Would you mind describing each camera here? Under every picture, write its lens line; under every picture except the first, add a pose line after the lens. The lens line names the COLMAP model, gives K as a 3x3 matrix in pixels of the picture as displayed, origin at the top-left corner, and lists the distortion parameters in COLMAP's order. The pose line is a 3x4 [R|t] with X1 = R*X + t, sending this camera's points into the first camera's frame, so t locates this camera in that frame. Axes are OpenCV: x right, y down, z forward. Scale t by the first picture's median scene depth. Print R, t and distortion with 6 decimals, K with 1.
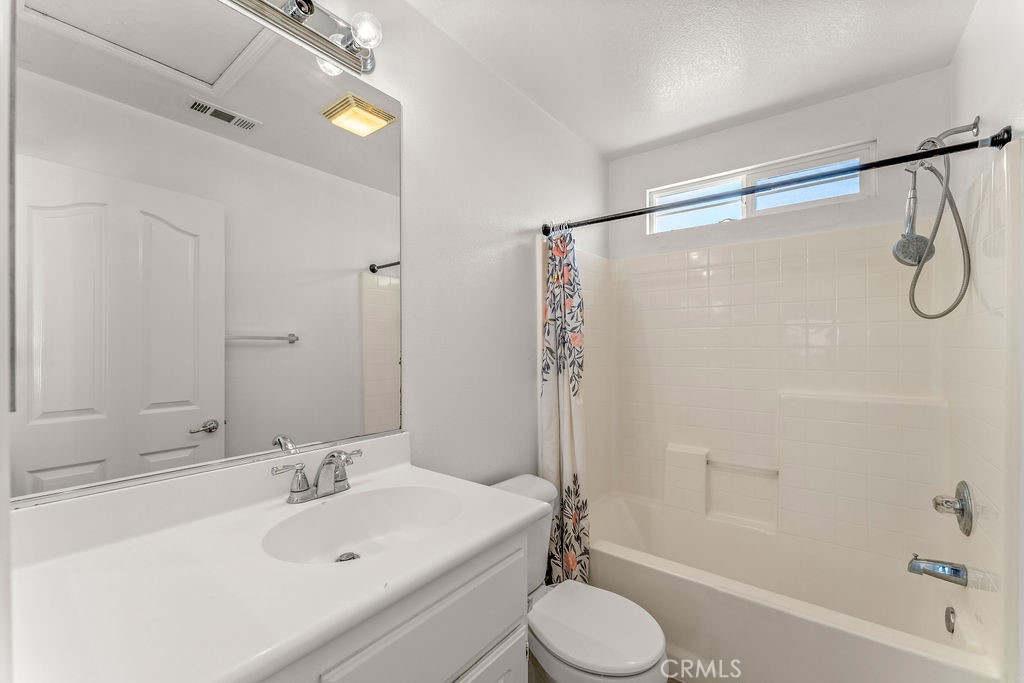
lens RADIAL K [[415.2, 0, 514.9], [0, 415.2, 344.8], [0, 0, 1]] dist [-0.001536, -0.000260]
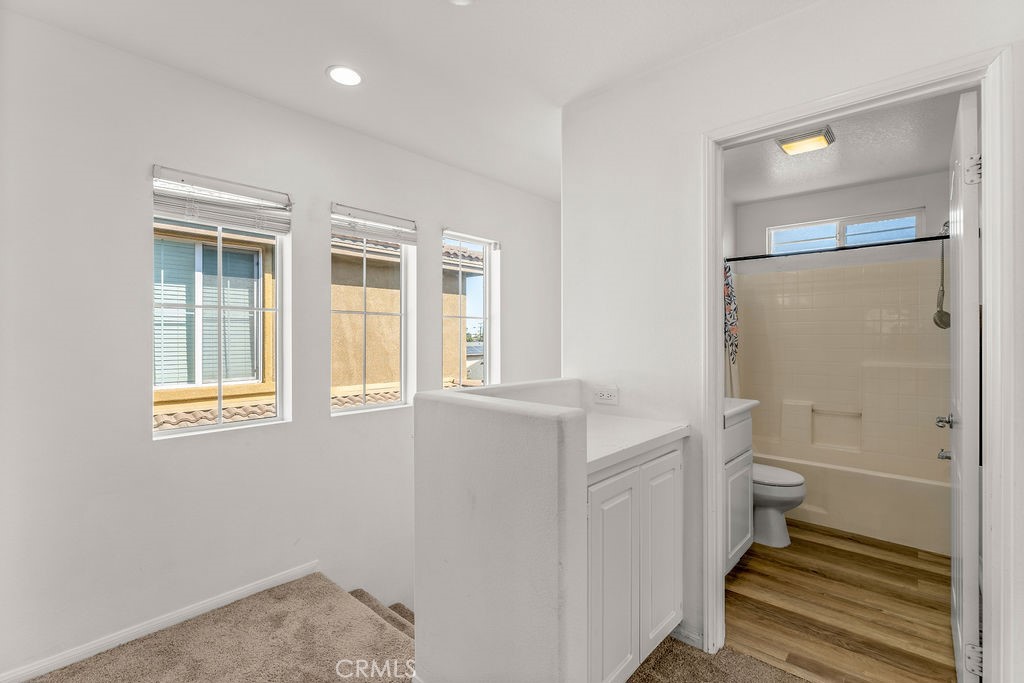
lens RADIAL K [[456.1, 0, 516.5], [0, 456.1, 337.0], [0, 0, 1]] dist [-0.002950, -0.000251]
pose [[0.997070, 0.000489, -0.076495, -0.511970], [-0.000484, 1.000000, 0.000079, 0.013932], [0.076495, -0.000042, 0.997070, -0.782322]]
